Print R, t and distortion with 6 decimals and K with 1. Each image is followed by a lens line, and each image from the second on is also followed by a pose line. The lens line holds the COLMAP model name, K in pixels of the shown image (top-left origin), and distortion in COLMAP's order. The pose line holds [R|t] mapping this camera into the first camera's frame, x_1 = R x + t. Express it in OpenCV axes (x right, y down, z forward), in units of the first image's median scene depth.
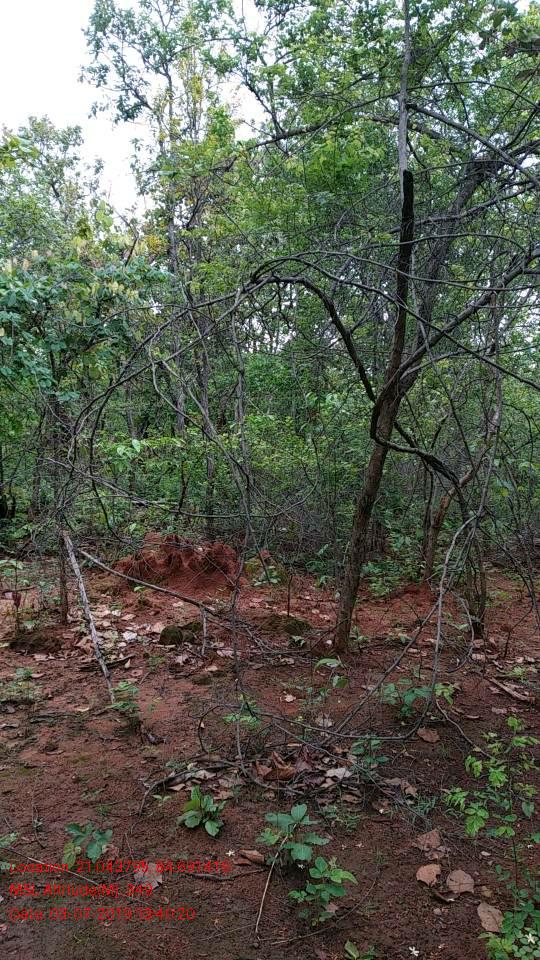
lens RADIAL K [[726.0, 0, 269.4], [0, 726.0, 476.1], [0, 0, 1]] dist [0.040735, -0.072365]
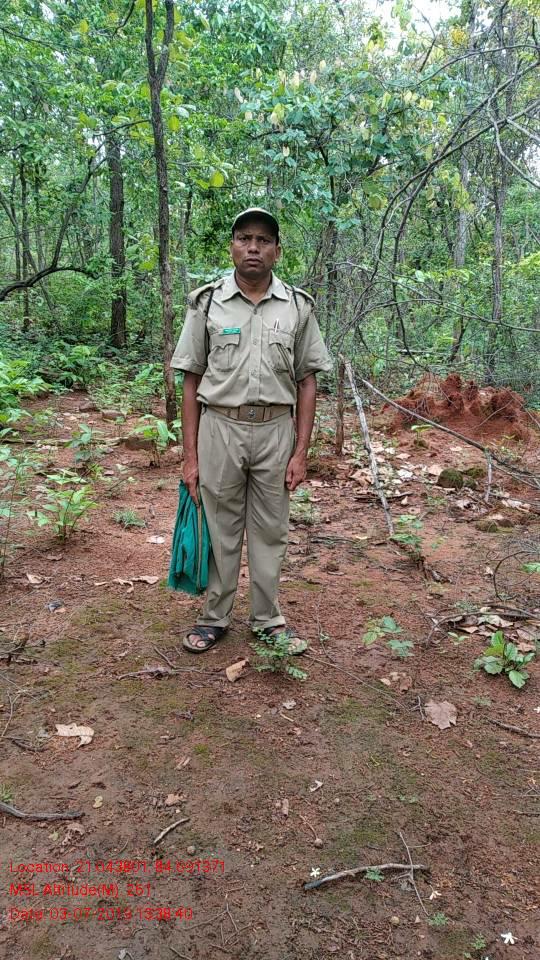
lens RADIAL K [[726.0, 0, 269.4], [0, 726.0, 476.1], [0, 0, 1]] dist [0.040735, -0.072365]
pose [[0.939127, 0.111860, -0.324851, -0.046025], [-0.047110, 0.978509, 0.200749, 0.036835], [0.340325, -0.173225, 0.924214, 0.058560]]
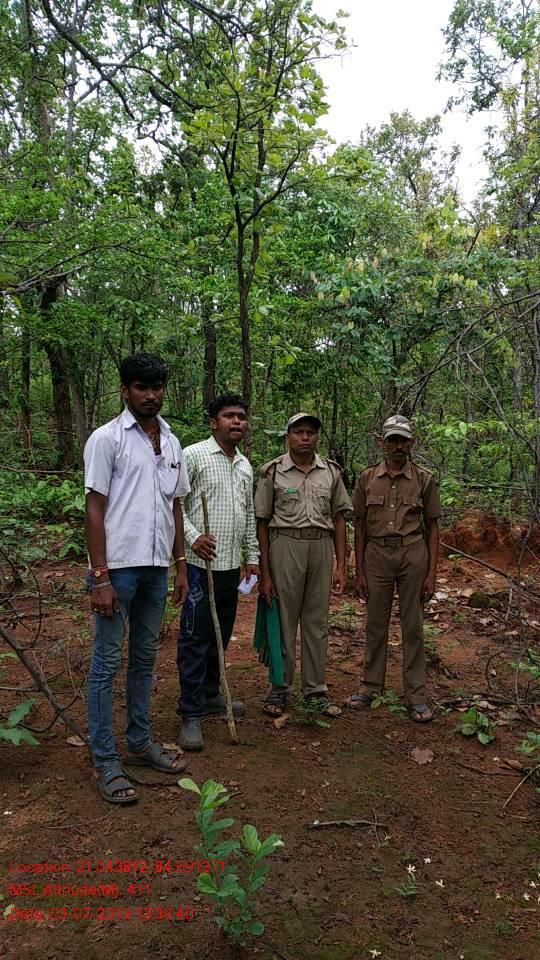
lens RADIAL K [[726.0, 0, 269.4], [0, 726.0, 476.1], [0, 0, 1]] dist [0.040735, -0.072365]
pose [[0.894677, 0.060651, -0.442577, 0.052404], [-0.051178, 0.998133, 0.033328, 0.010220], [0.443772, -0.007168, 0.896111, -0.113684]]
